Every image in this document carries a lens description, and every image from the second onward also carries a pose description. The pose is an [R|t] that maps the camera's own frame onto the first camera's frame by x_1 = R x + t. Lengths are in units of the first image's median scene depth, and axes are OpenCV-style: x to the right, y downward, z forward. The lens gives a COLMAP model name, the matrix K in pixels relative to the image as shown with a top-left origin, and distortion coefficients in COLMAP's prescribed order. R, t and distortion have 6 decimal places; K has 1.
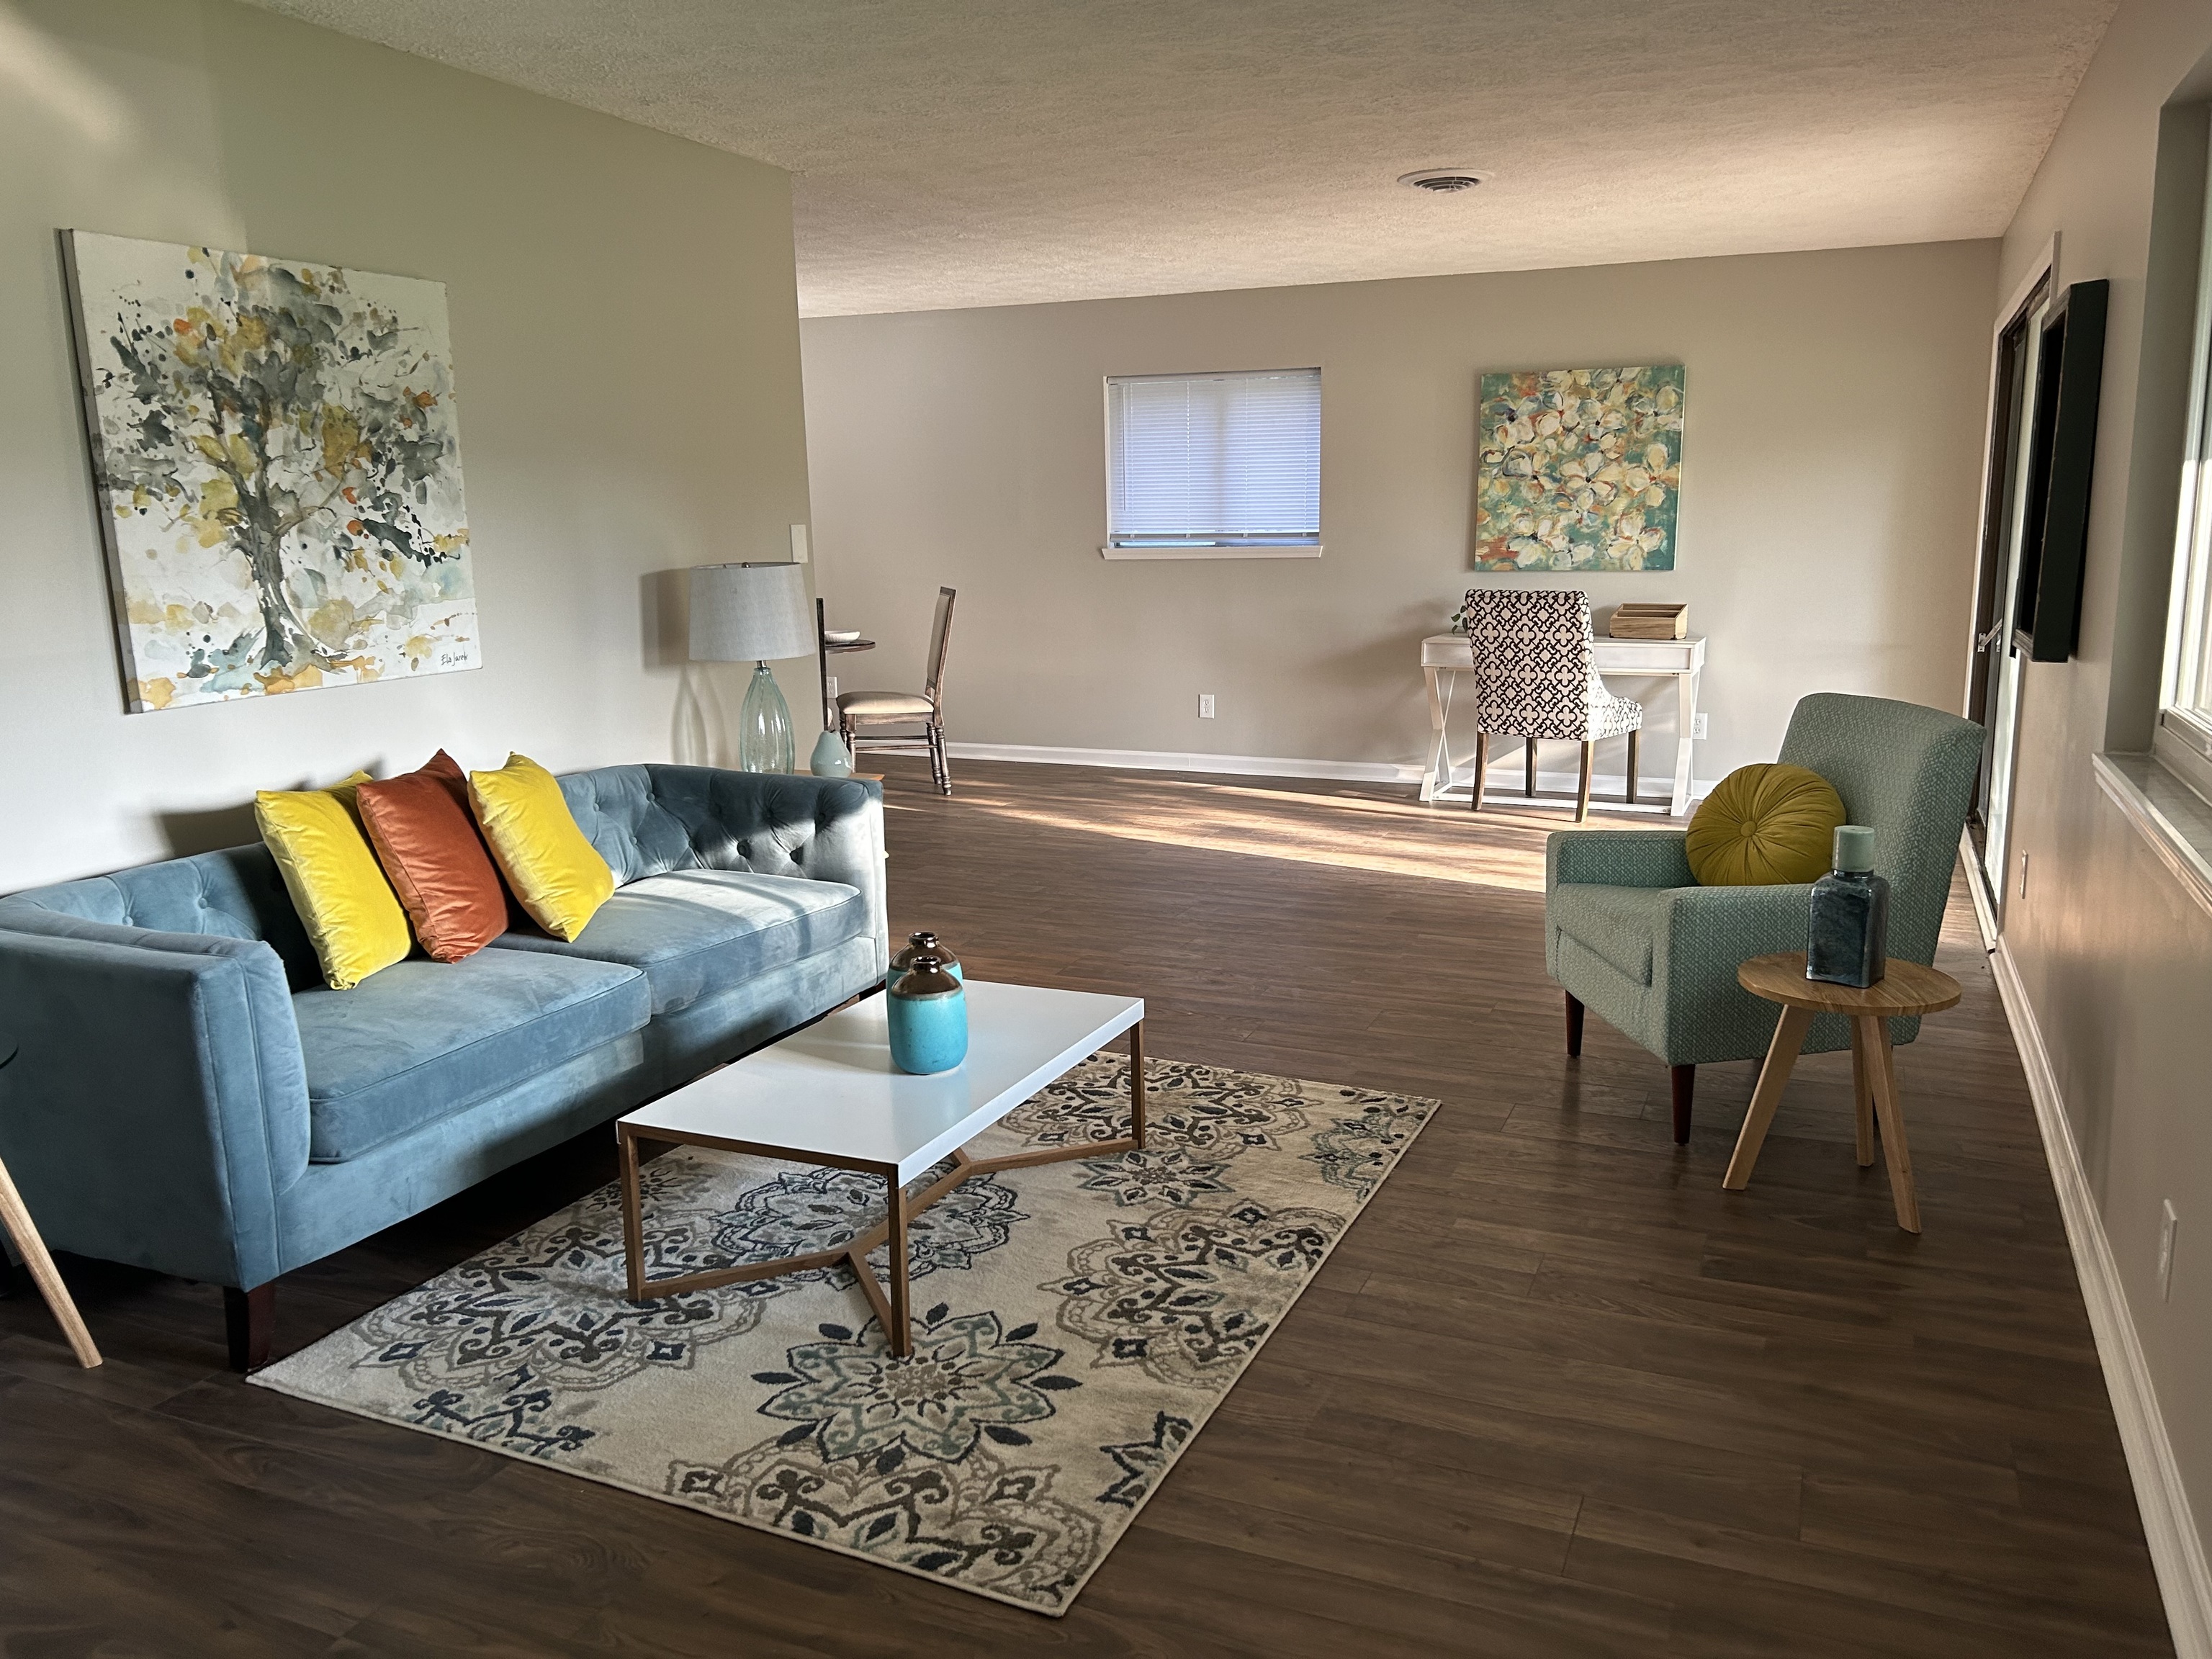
lens RADIAL K [[1666.8, 0, 1103.3], [0, 1666.8, 837.3], [0, 0, 1]] dist [0.050885, -0.053062]
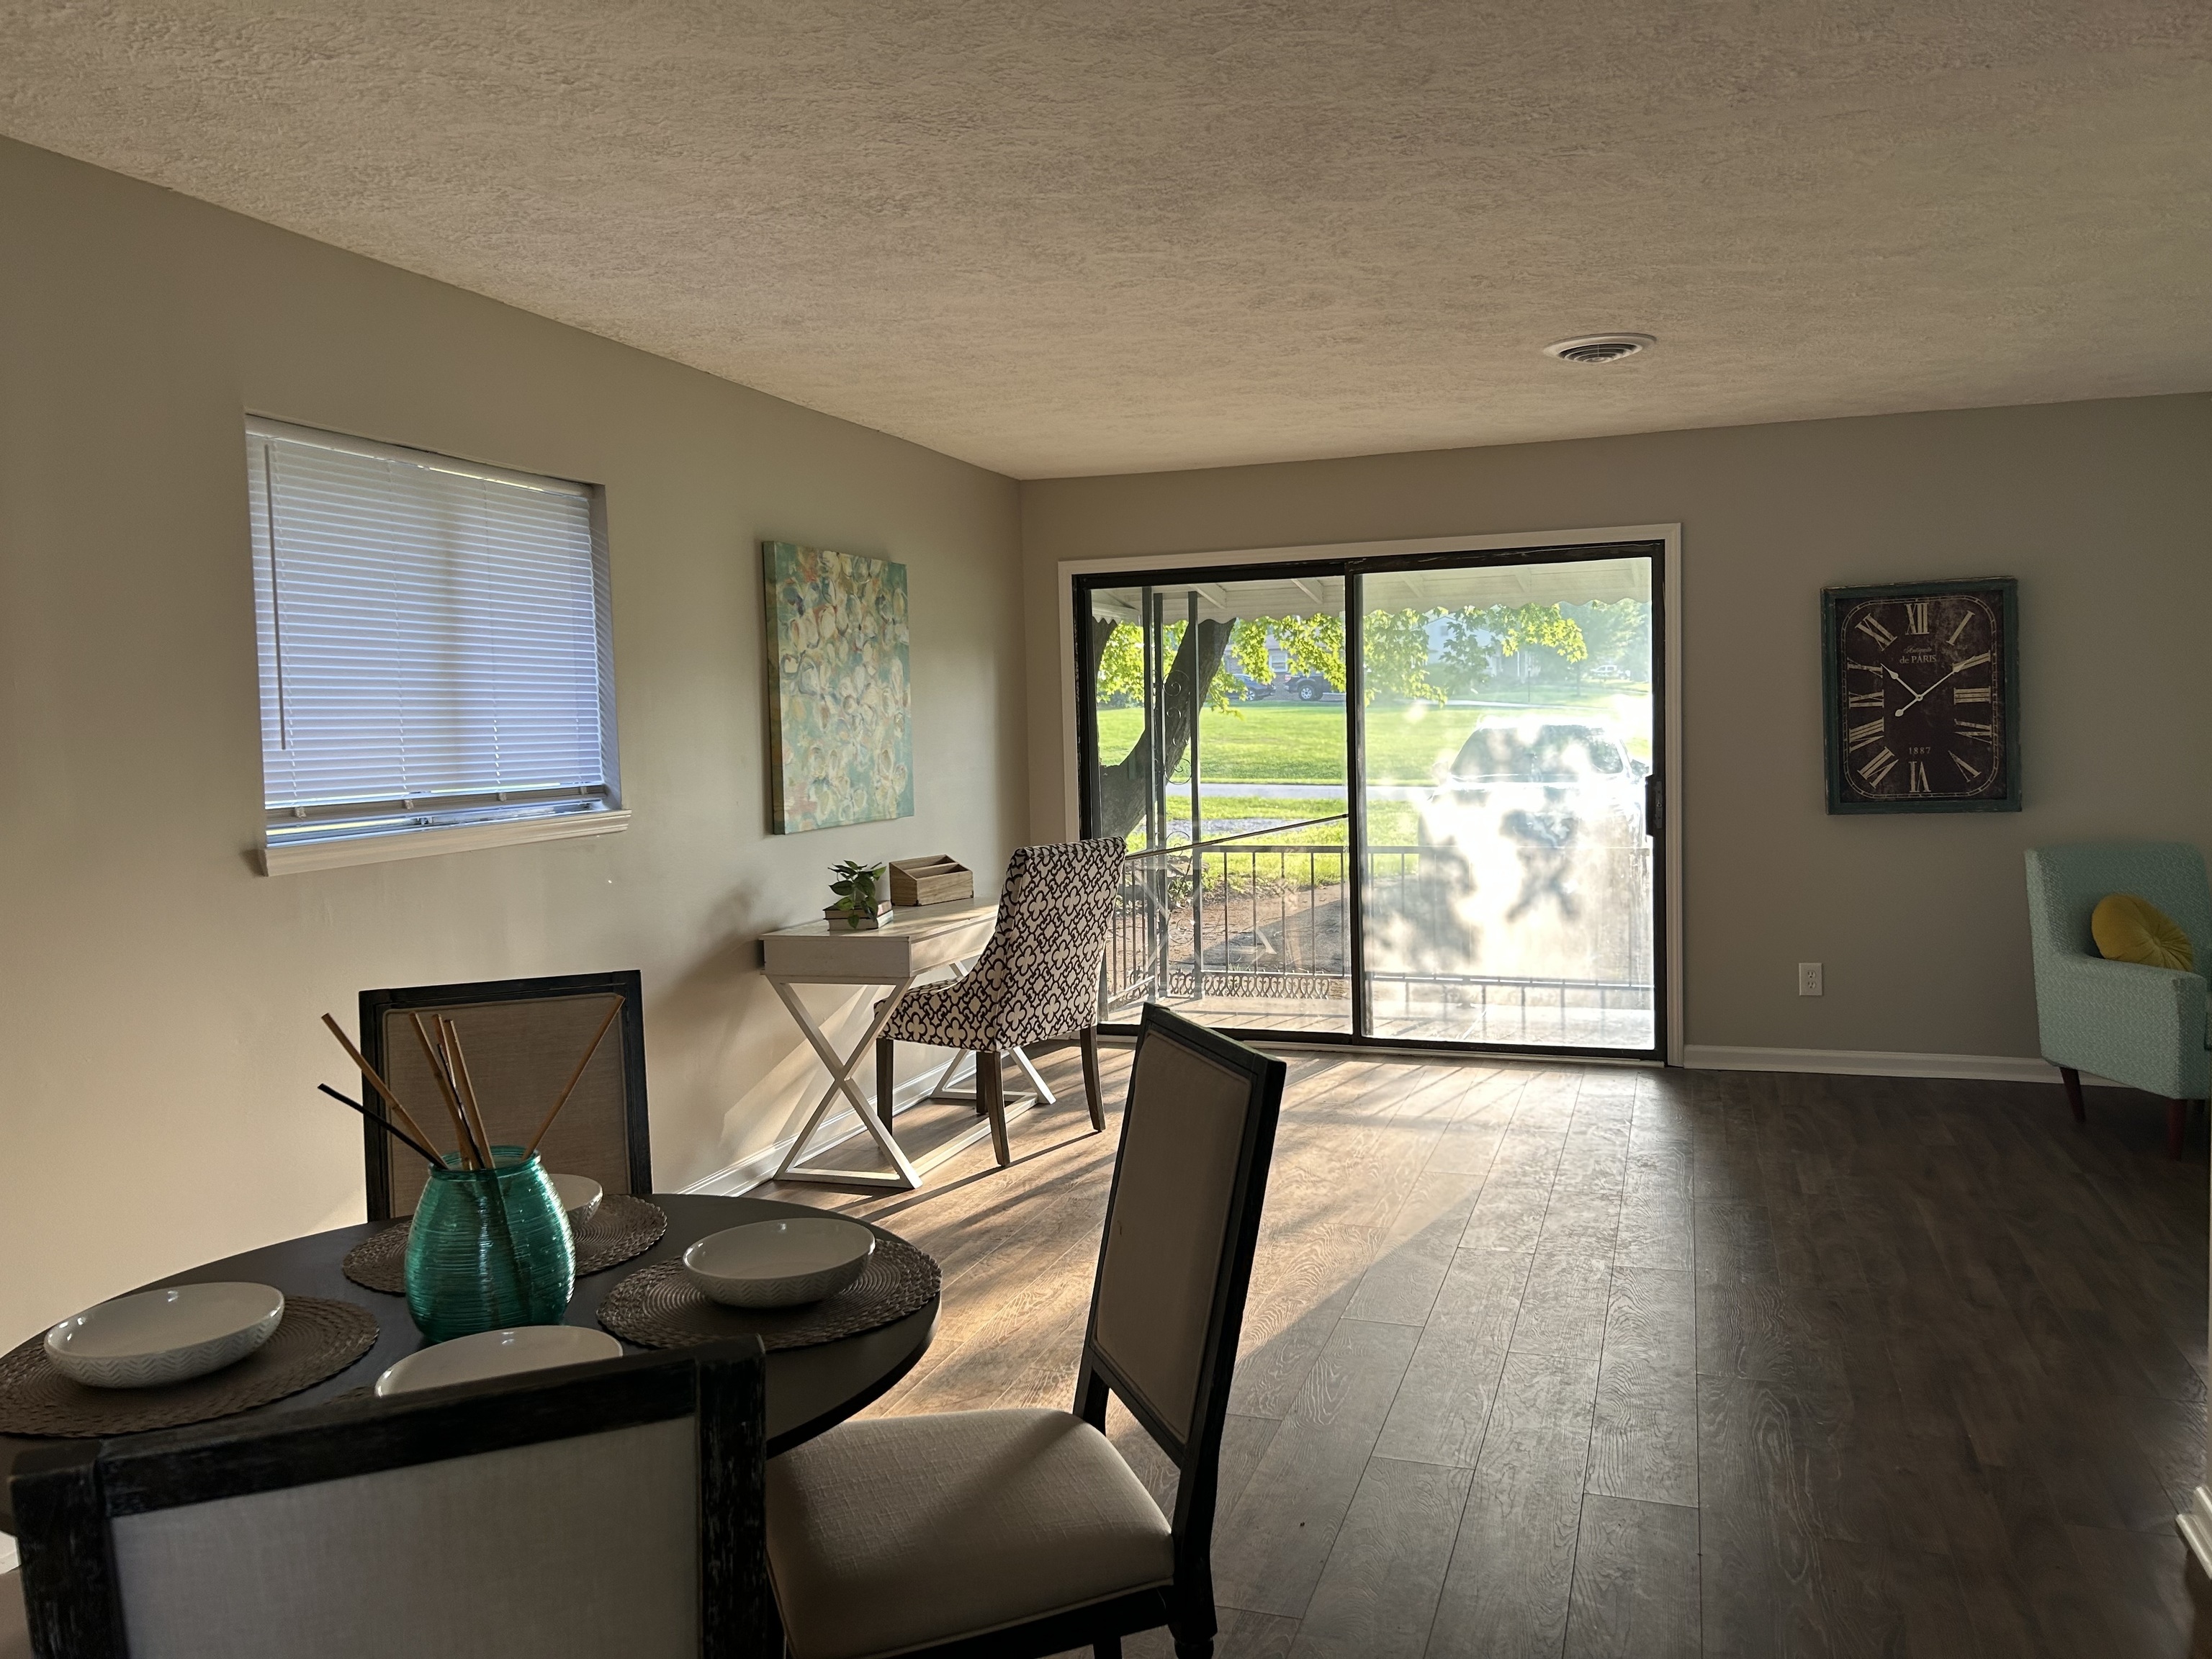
lens RADIAL K [[1666.8, 0, 1125.8], [0, 1666.8, 816.1], [0, 0, 1]] dist [0.050885, -0.053062]
pose [[-0.095921, -0.045618, 0.994343, -0.866619], [0.212452, 0.974992, 0.065225, -0.360292], [-0.972452, 0.217507, -0.083830, 1.844631]]
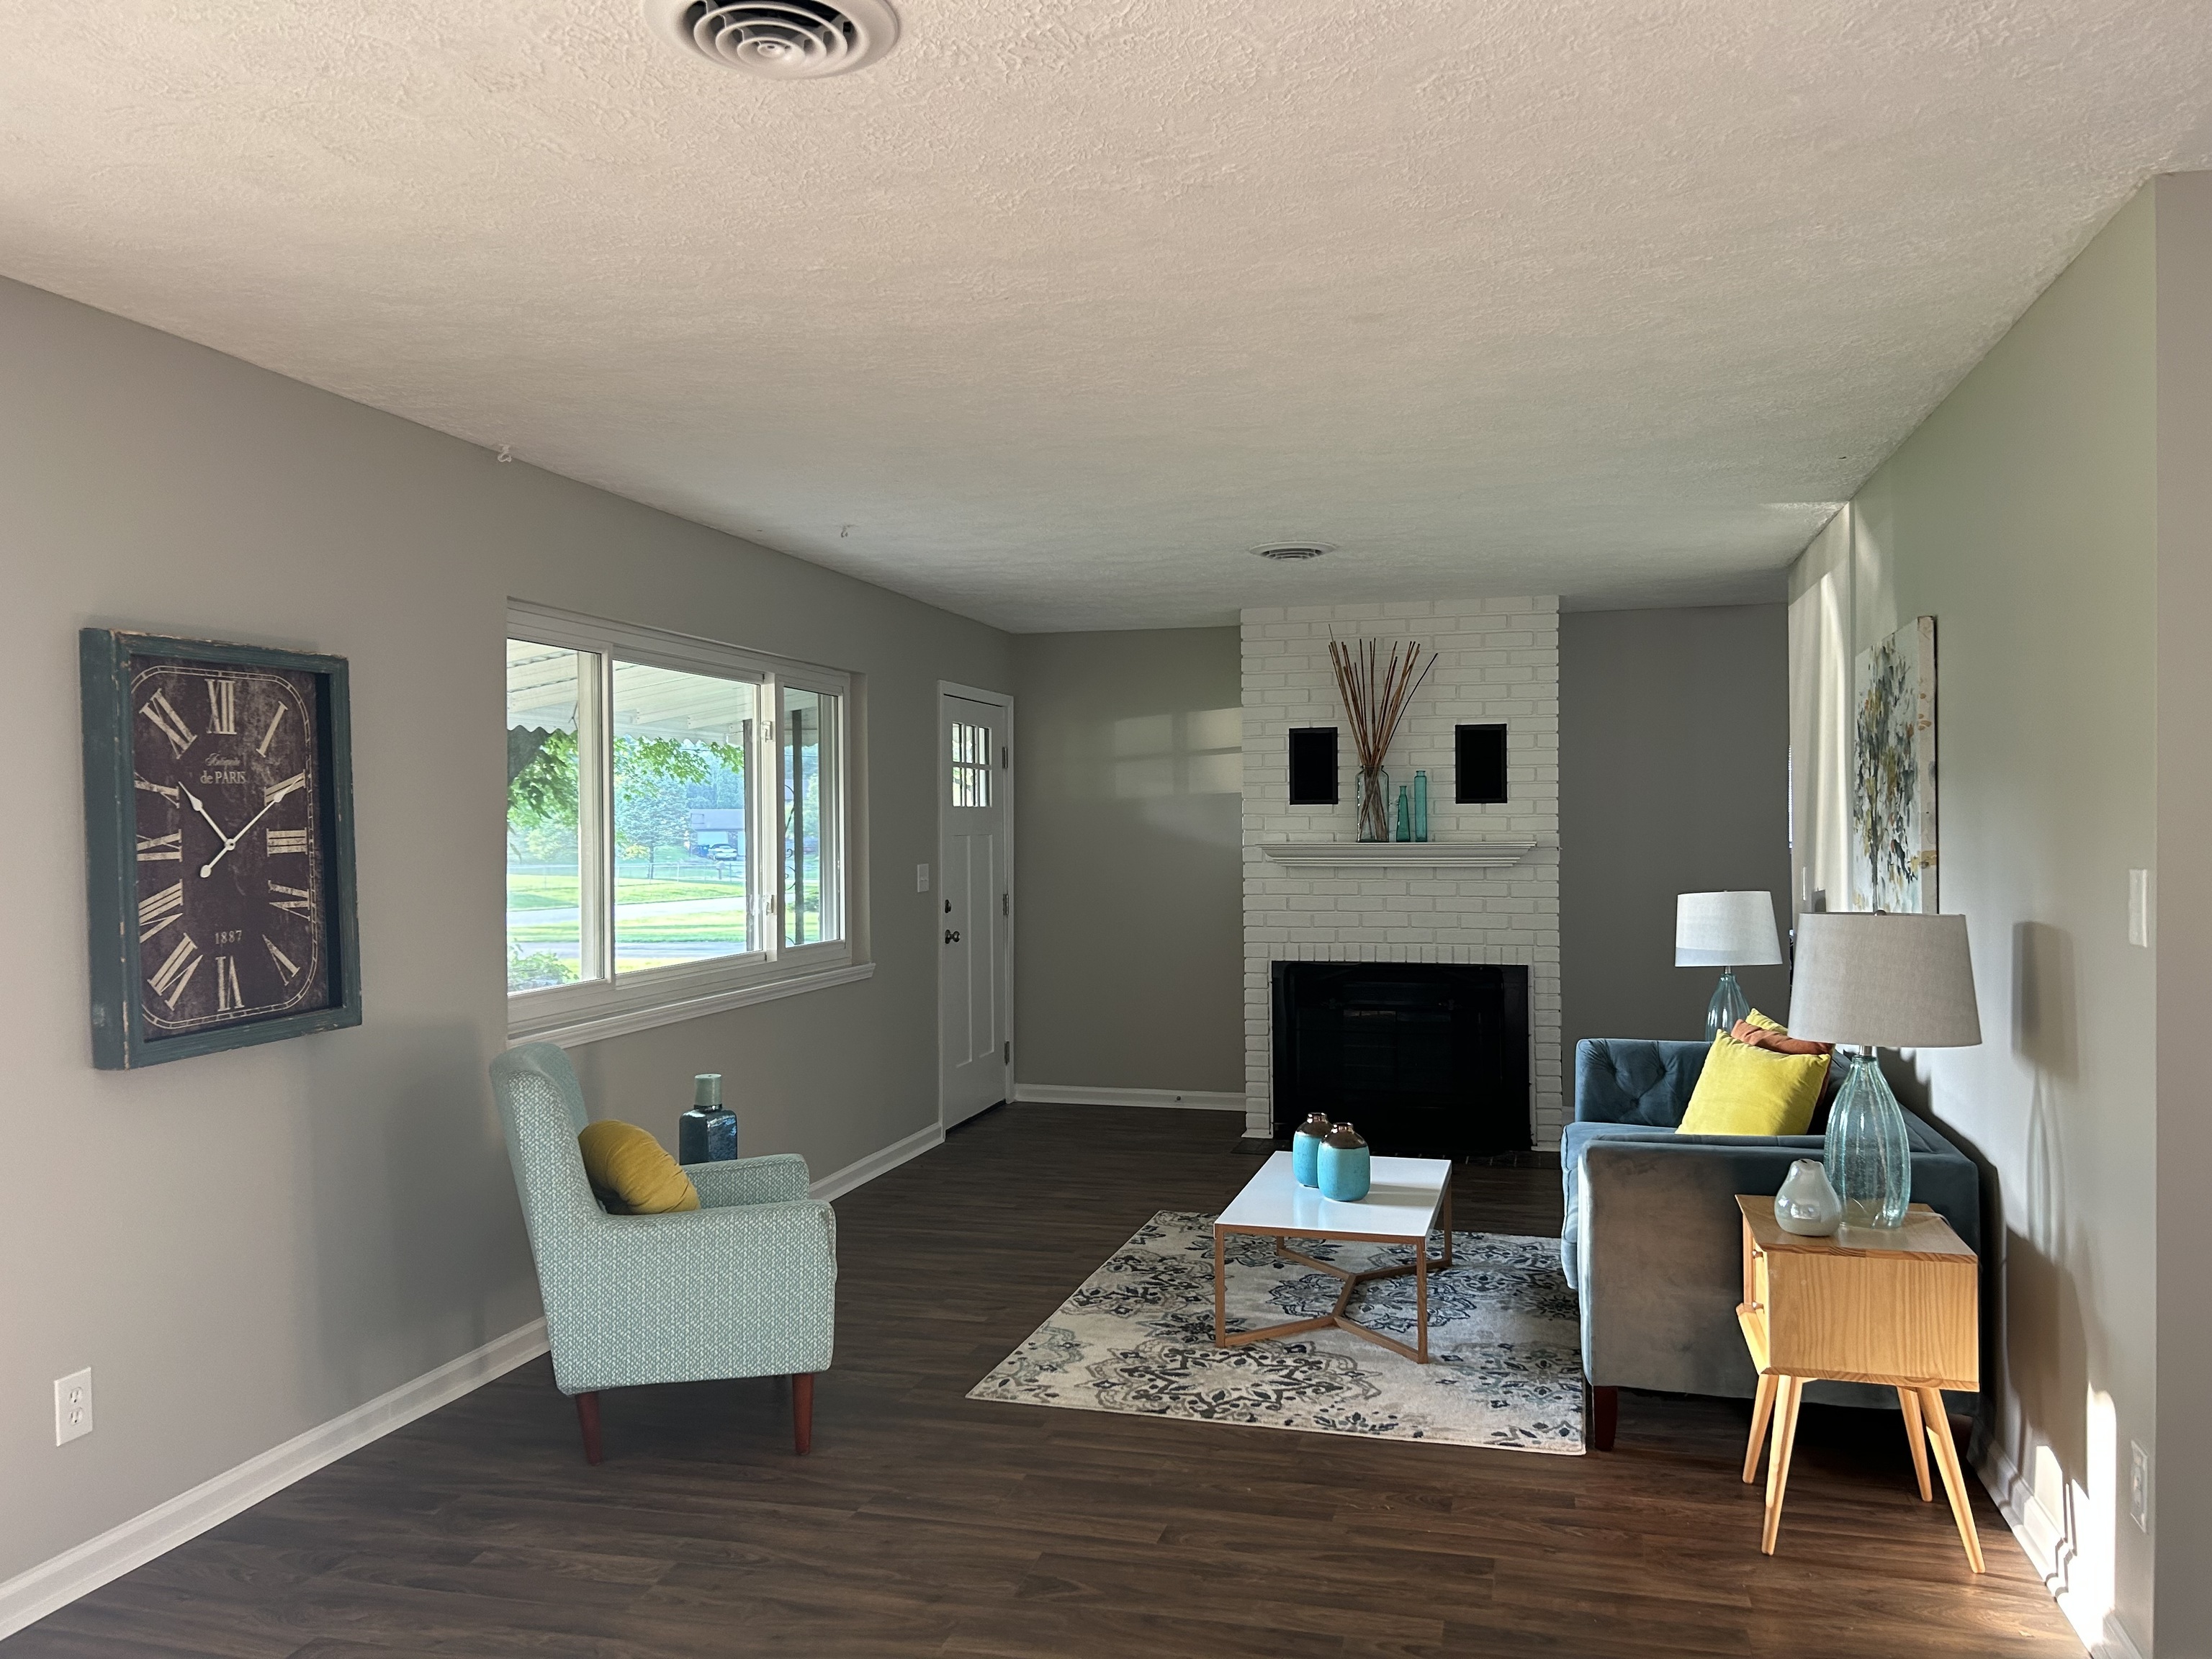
lens RADIAL K [[1666.8, 0, 1121.5], [0, 1666.8, 825.0], [0, 0, 1]] dist [0.050885, -0.053062]
pose [[-0.985678, 0.025162, -0.166750, 0.264364], [-0.006916, 0.981942, 0.189054, -0.390698], [0.168496, 0.187500, -0.967705, 1.914175]]
